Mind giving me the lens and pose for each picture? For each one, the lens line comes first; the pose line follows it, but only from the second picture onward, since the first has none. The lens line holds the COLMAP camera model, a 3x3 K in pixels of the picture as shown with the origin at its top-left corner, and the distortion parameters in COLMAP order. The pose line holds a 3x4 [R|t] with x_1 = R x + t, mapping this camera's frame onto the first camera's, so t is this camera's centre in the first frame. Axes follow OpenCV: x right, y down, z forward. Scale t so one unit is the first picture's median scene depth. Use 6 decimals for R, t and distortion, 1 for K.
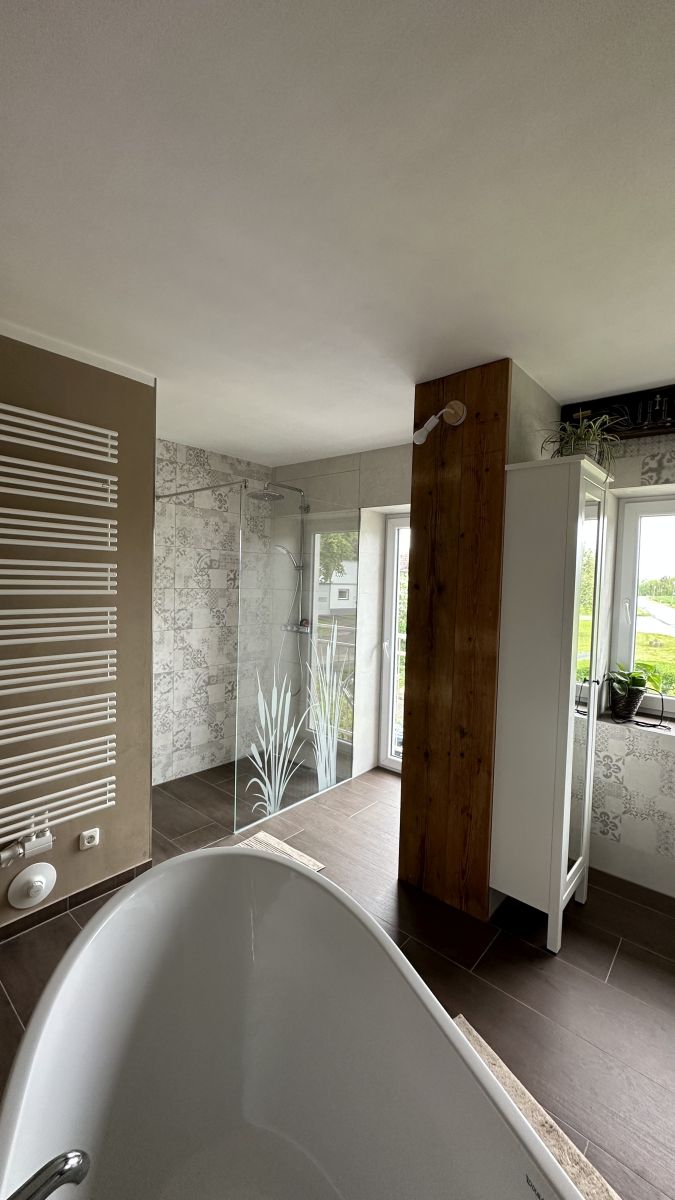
lens RADIAL K [[467.4, 0, 338.3], [0, 467.4, 598.4], [0, 0, 1]] dist [-0.005112, 0.001257]
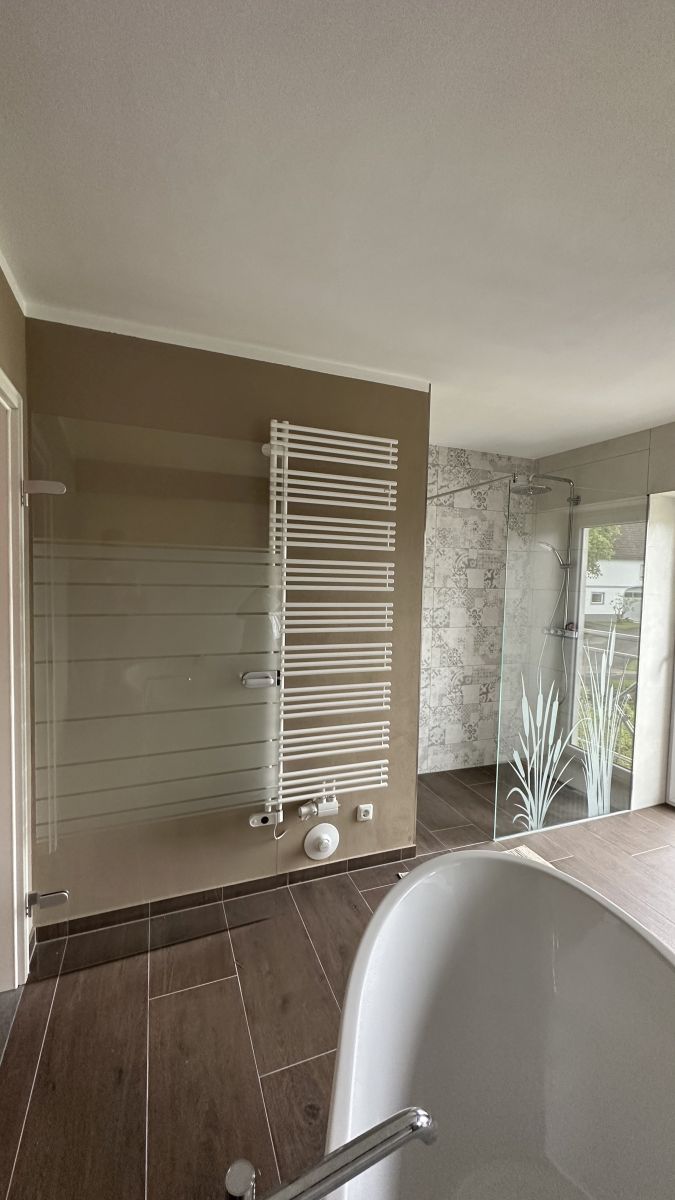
lens RADIAL K [[467.4, 0, 344.6], [0, 467.4, 599.4], [0, 0, 1]] dist [-0.005112, 0.001257]
pose [[0.885505, 0.019557, -0.464218, -0.045531], [-0.020386, 0.999787, 0.003233, 0.005239], [0.464183, 0.006601, 0.885715, -0.003208]]
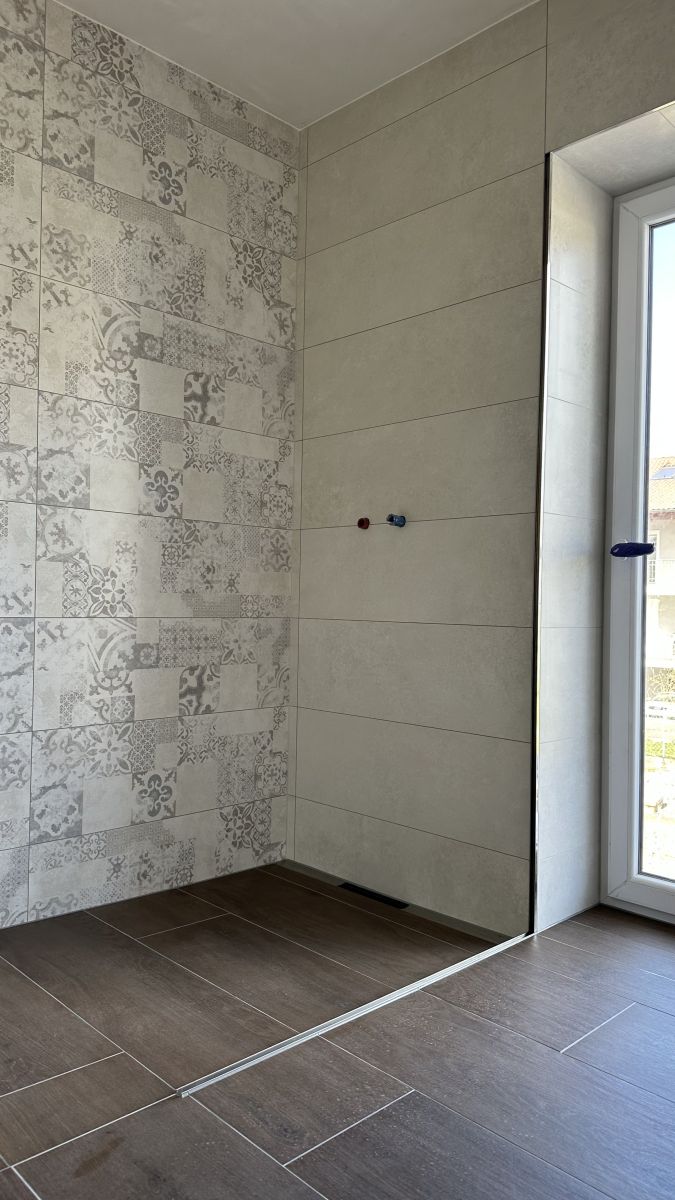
lens RADIAL K [[833.2, 0, 334.2], [0, 833.2, 604.6], [0, 0, 1]] dist [0.101738, -0.077991]
pose [[0.995675, -0.007379, -0.092616, -0.058867], [0.003612, 0.999162, -0.040771, 0.172549], [0.092839, 0.040260, 0.994867, 0.364891]]
